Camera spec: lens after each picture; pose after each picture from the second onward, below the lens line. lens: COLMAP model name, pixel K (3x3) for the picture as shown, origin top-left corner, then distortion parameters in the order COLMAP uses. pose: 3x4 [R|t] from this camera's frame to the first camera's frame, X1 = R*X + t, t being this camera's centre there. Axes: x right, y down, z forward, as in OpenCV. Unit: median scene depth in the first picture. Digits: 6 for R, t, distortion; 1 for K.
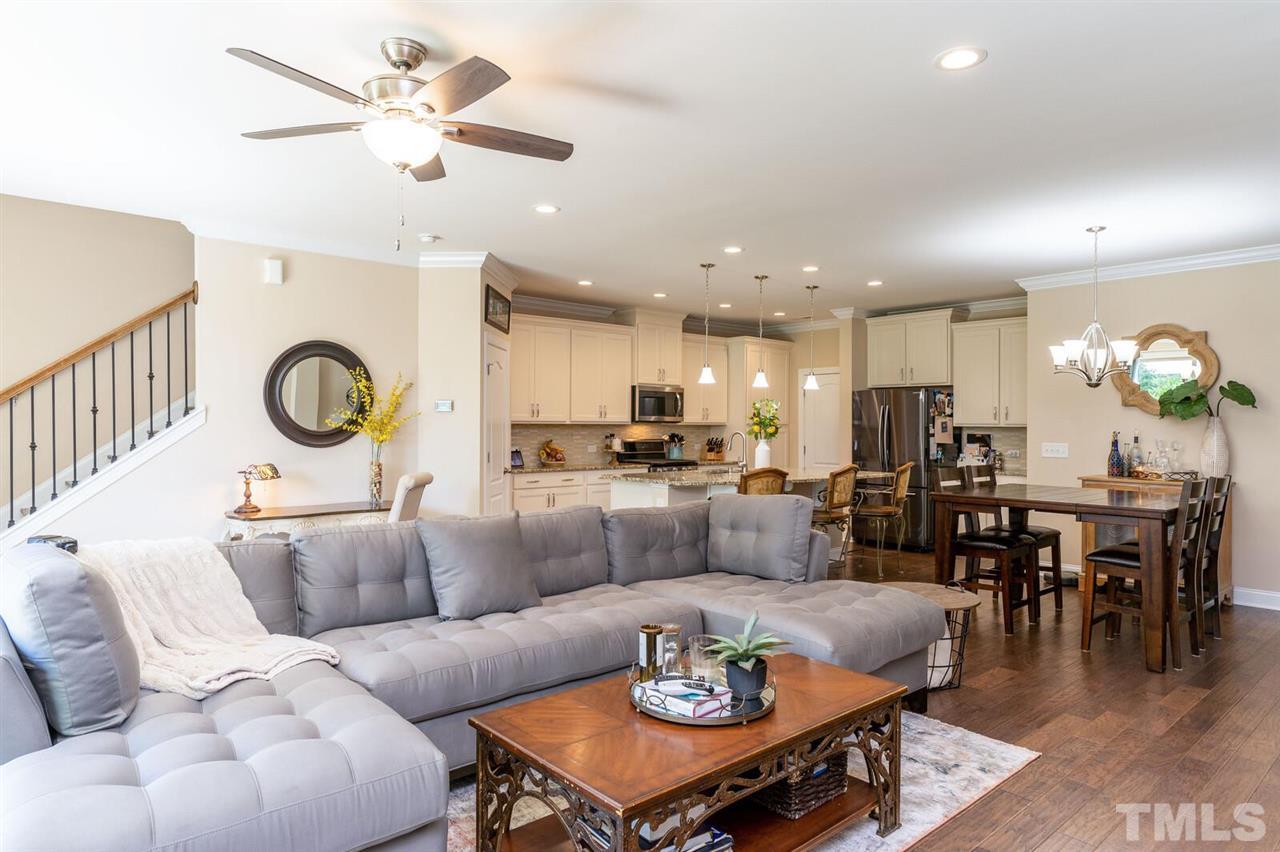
lens RADIAL K [[770.9, 0, 633.8], [0, 770.9, 429.1], [0, 0, 1]] dist [-0.000855, -0.003548]
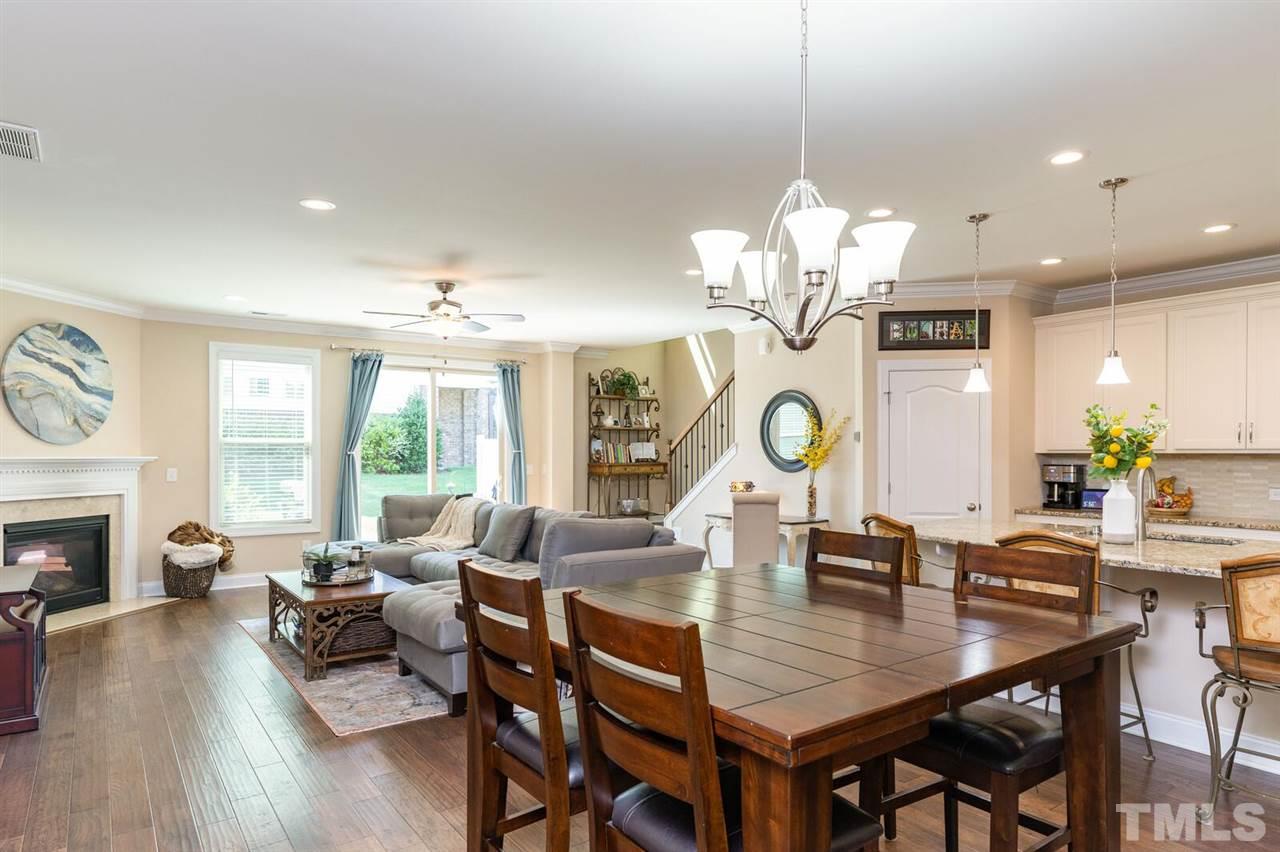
lens RADIAL K [[770.9, 0, 642.5], [0, 770.9, 458.2], [0, 0, 1]] dist [-0.000855, -0.003548]
pose [[-0.118359, 0.002929, -0.992967, 0.598312], [-0.005880, 0.999976, 0.003650, -0.001827], [0.992953, 0.006271, -0.118339, 0.590010]]
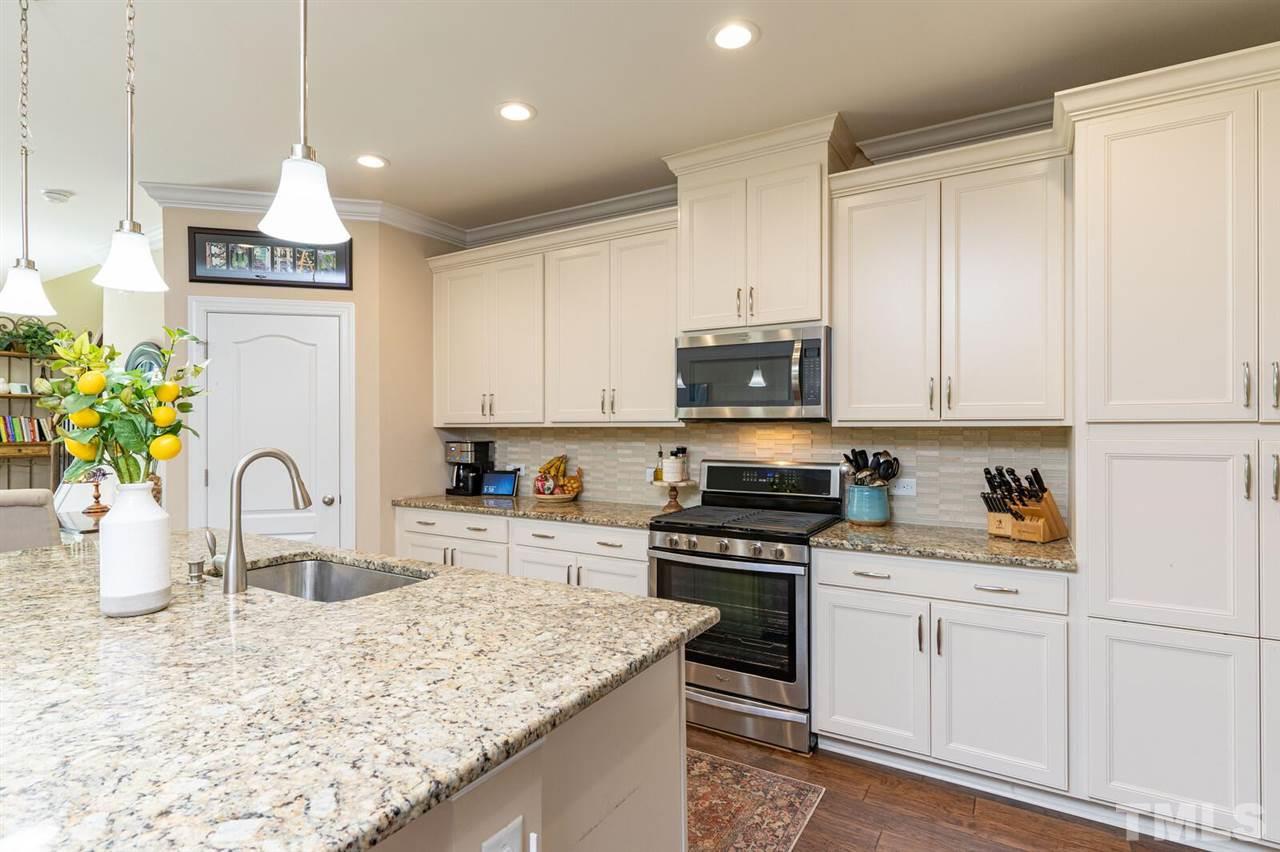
lens RADIAL K [[637.3, 0, 647.6], [0, 637.3, 427.9], [0, 0, 1]] dist [0.006083, -0.001098]
pose [[0.292683, -0.002836, -0.956205, 0.346972], [-0.000589, 0.999995, -0.003147, -0.004354], [0.956209, 0.001484, 0.292680, 0.883568]]
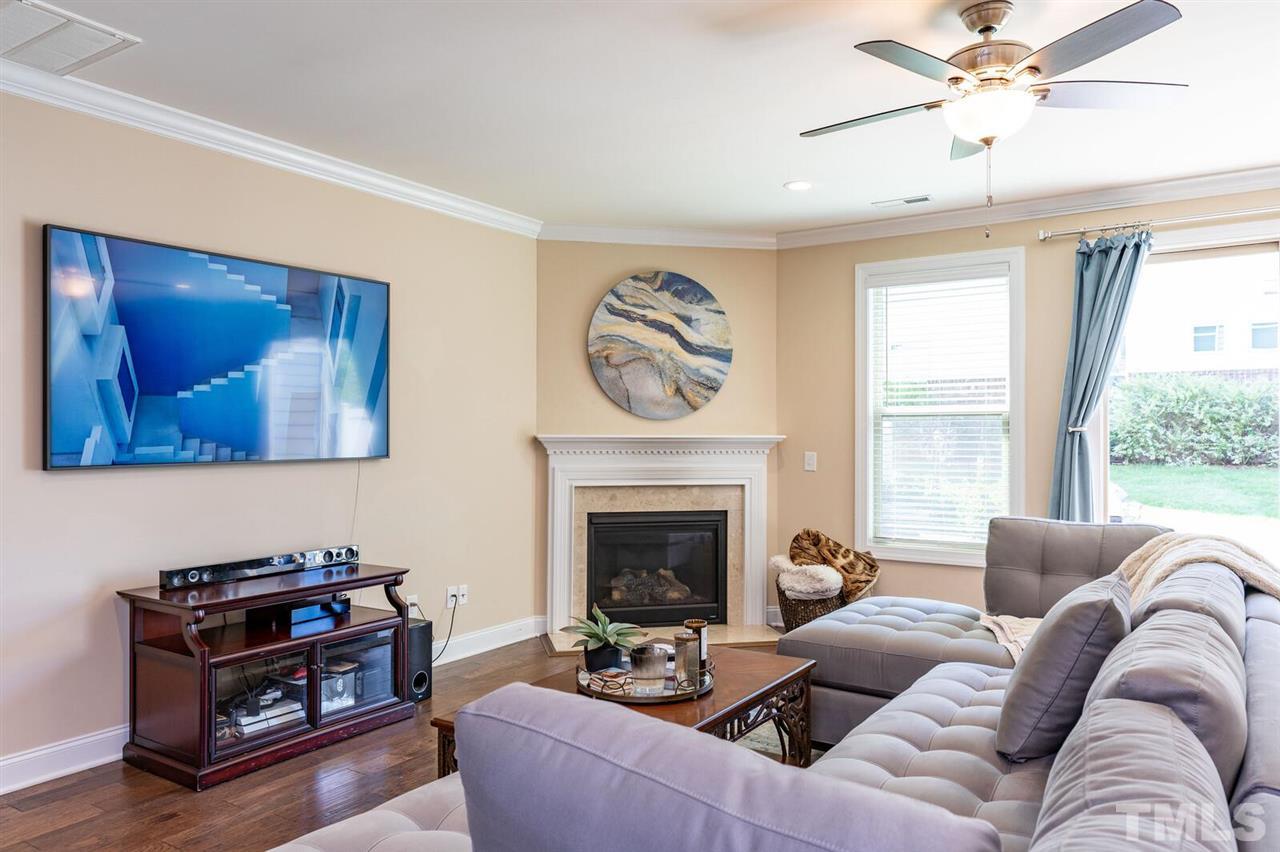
lens RADIAL K [[883.6, 0, 615.3], [0, 883.6, 424.2], [0, 0, 1]] dist [0.001022, 0.000562]
pose [[-0.972323, -0.005765, -0.233570, 0.123236], [-0.004598, 0.999974, -0.005543, -0.001578], [0.233596, -0.004315, -0.972324, 0.610980]]
